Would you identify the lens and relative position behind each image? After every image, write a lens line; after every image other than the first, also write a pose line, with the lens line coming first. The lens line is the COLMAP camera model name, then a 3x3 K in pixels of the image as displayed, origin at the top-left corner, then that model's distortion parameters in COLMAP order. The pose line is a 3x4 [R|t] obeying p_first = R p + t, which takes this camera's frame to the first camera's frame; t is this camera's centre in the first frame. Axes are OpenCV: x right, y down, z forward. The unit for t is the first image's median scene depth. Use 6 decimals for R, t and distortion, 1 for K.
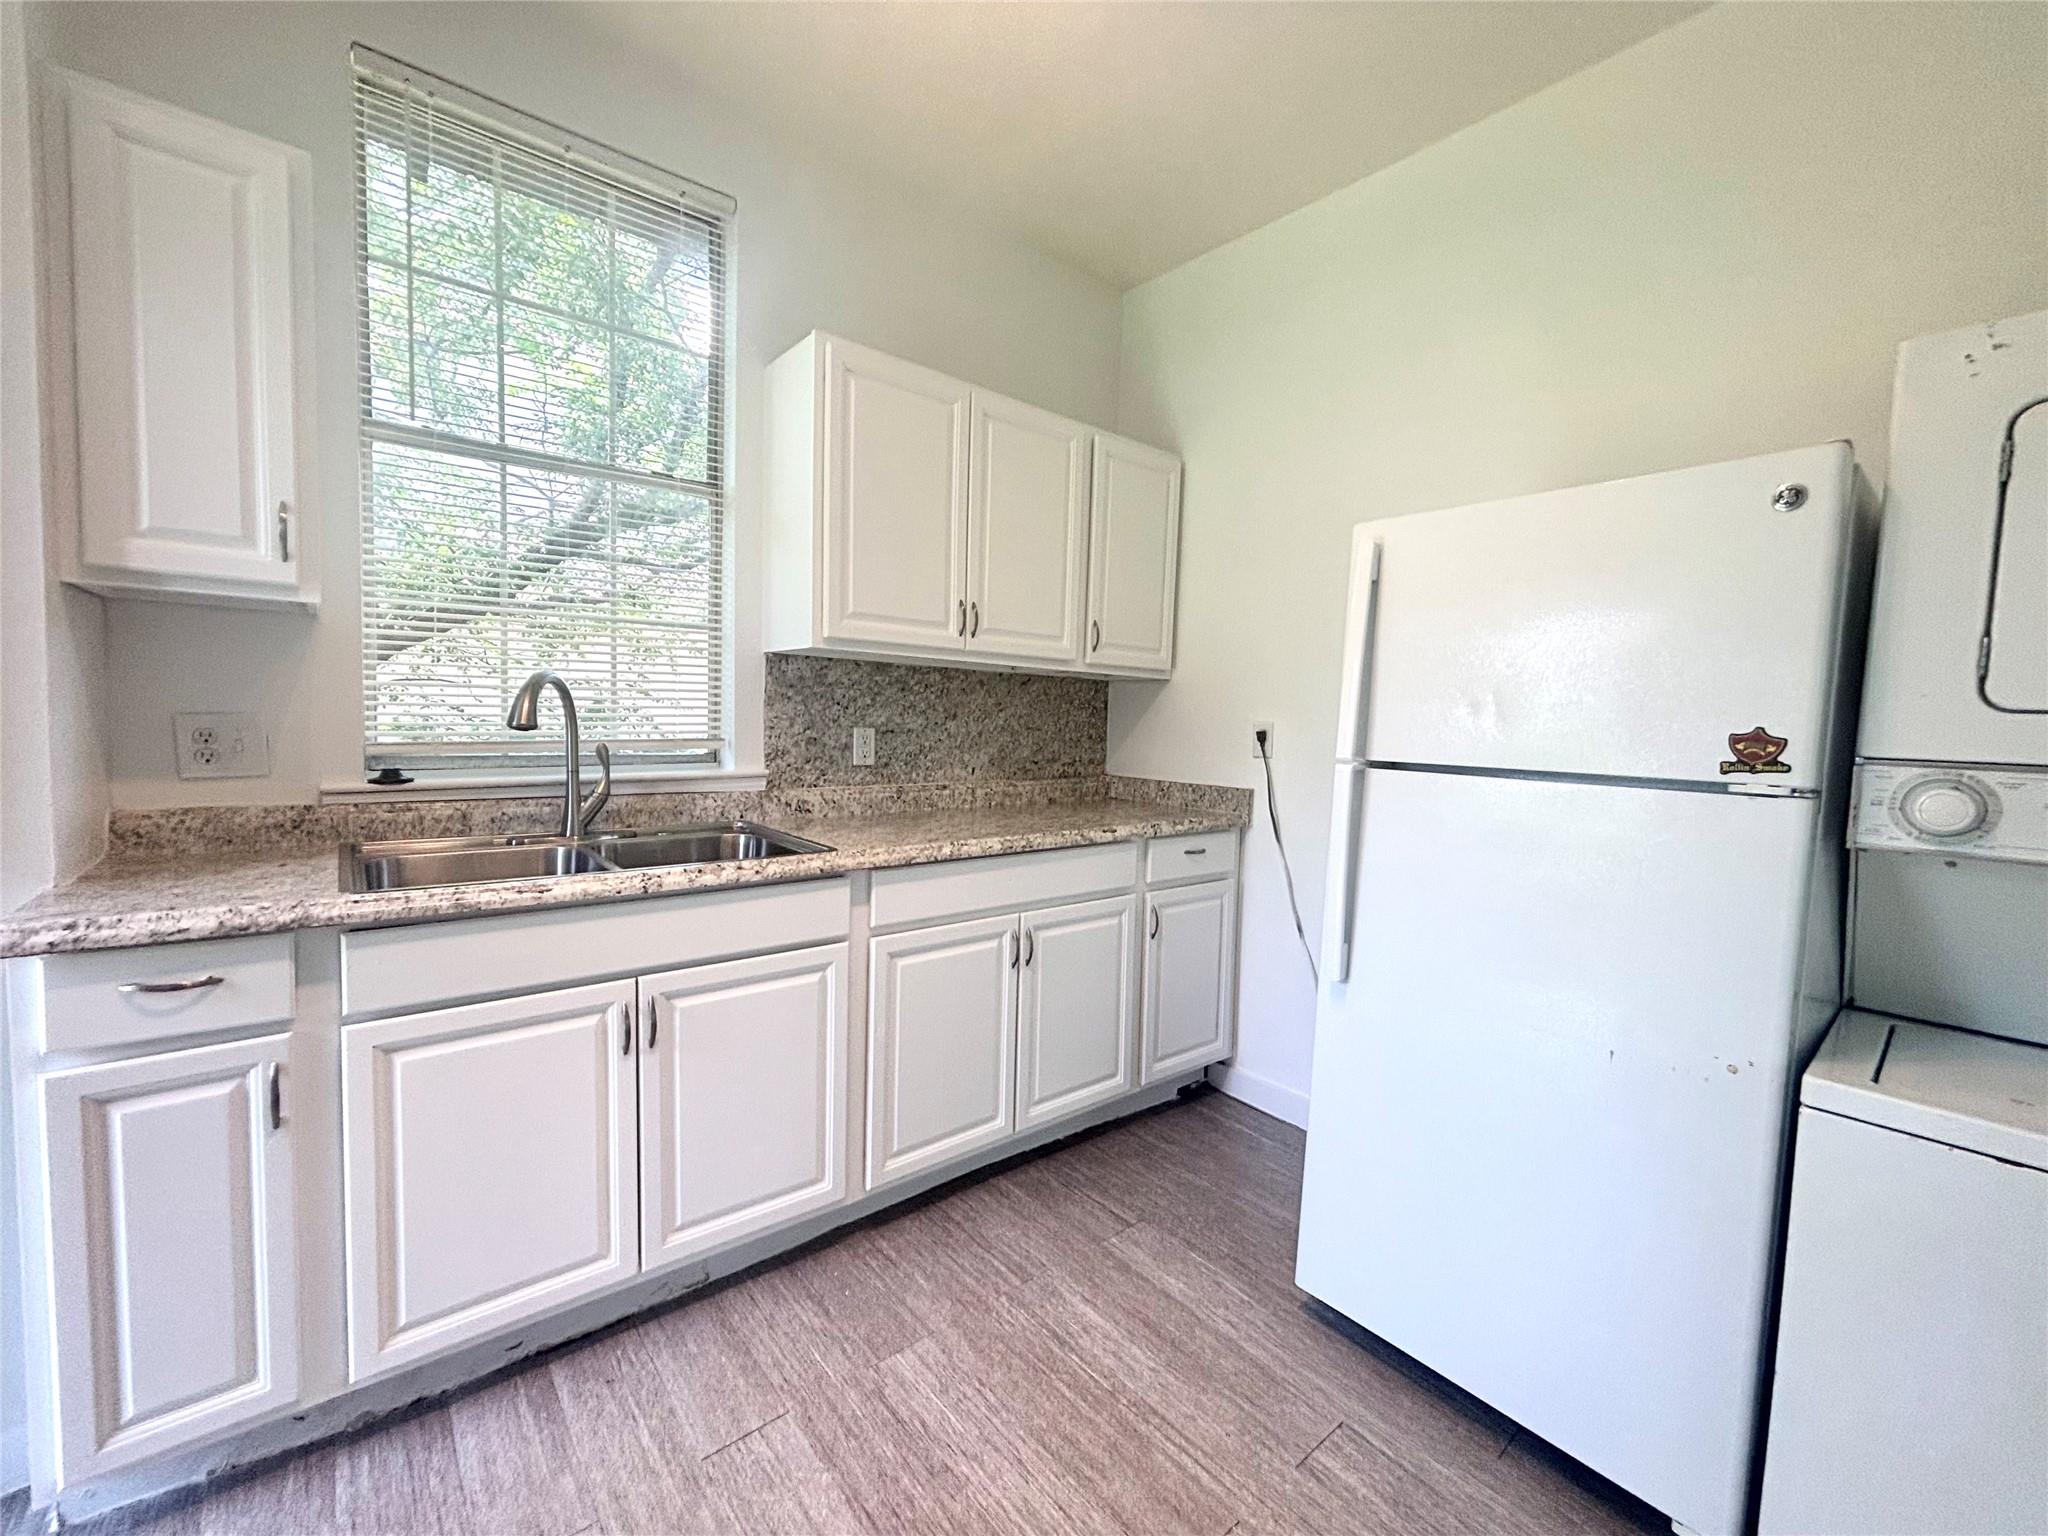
lens RADIAL K [[831.0, 0, 1025.5], [0, 831.0, 762.5], [0, 0, 1]] dist [-0.000197, -0.000307]
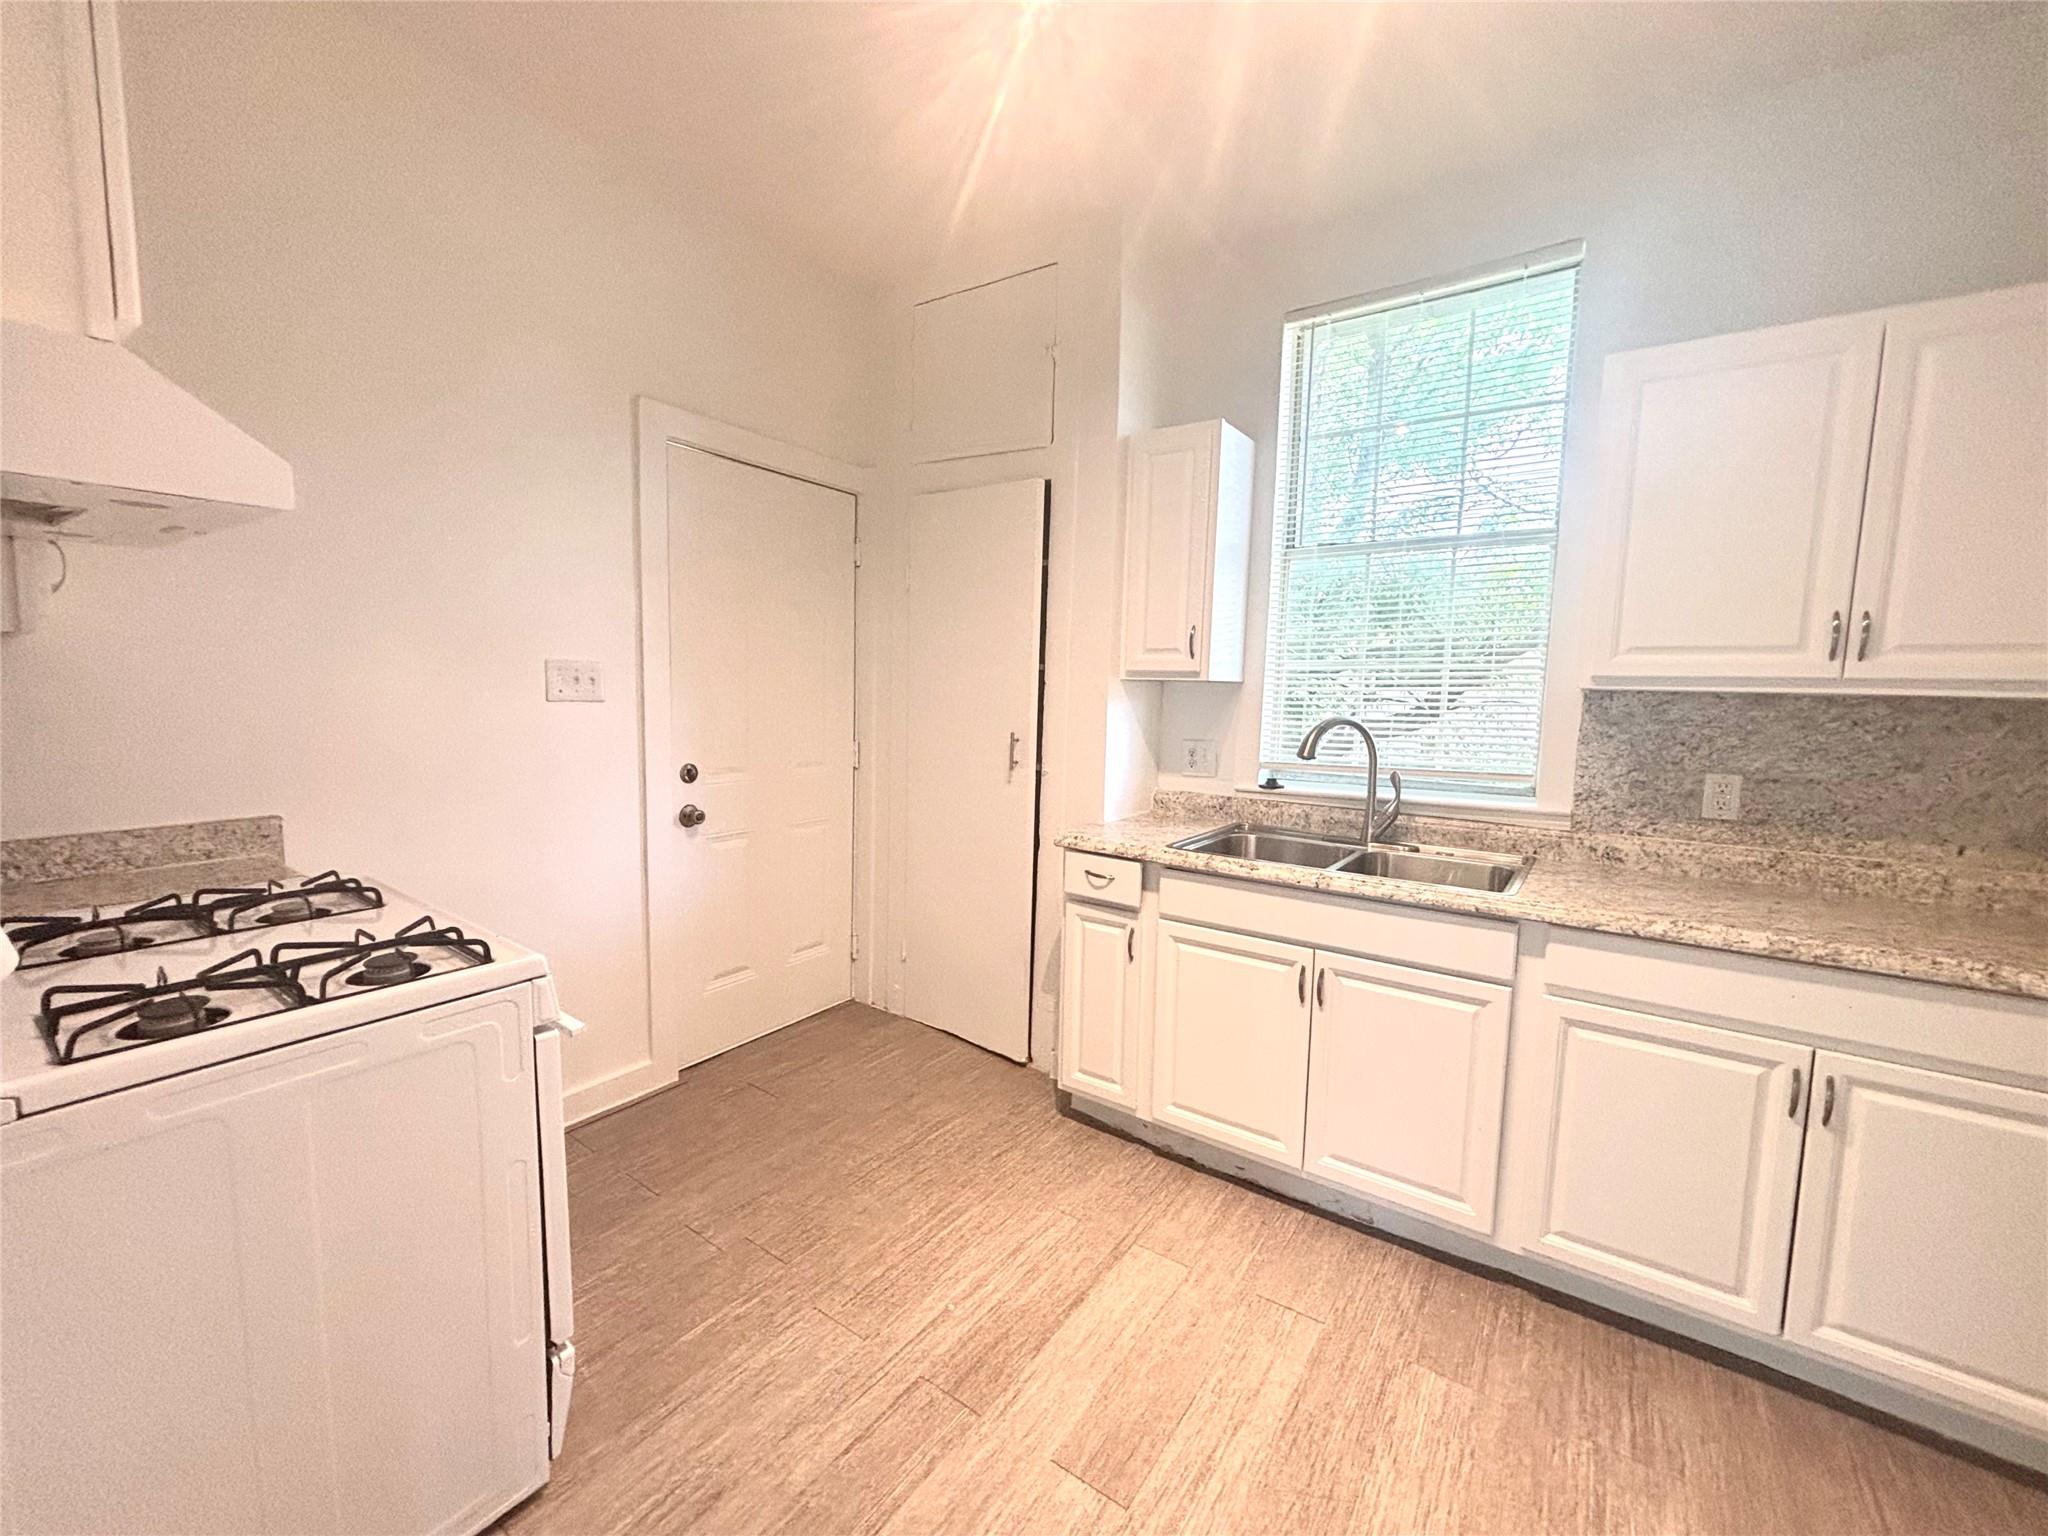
lens RADIAL K [[820.5, 0, 1015.3], [0, 820.5, 759.6], [0, 0, 1]] dist [0.002312, 0.000133]
pose [[0.257877, 0.059578, -0.964339, 0.484197], [-0.067104, 0.996791, 0.043638, -0.052282], [0.963845, 0.053458, 0.261048, 0.128074]]
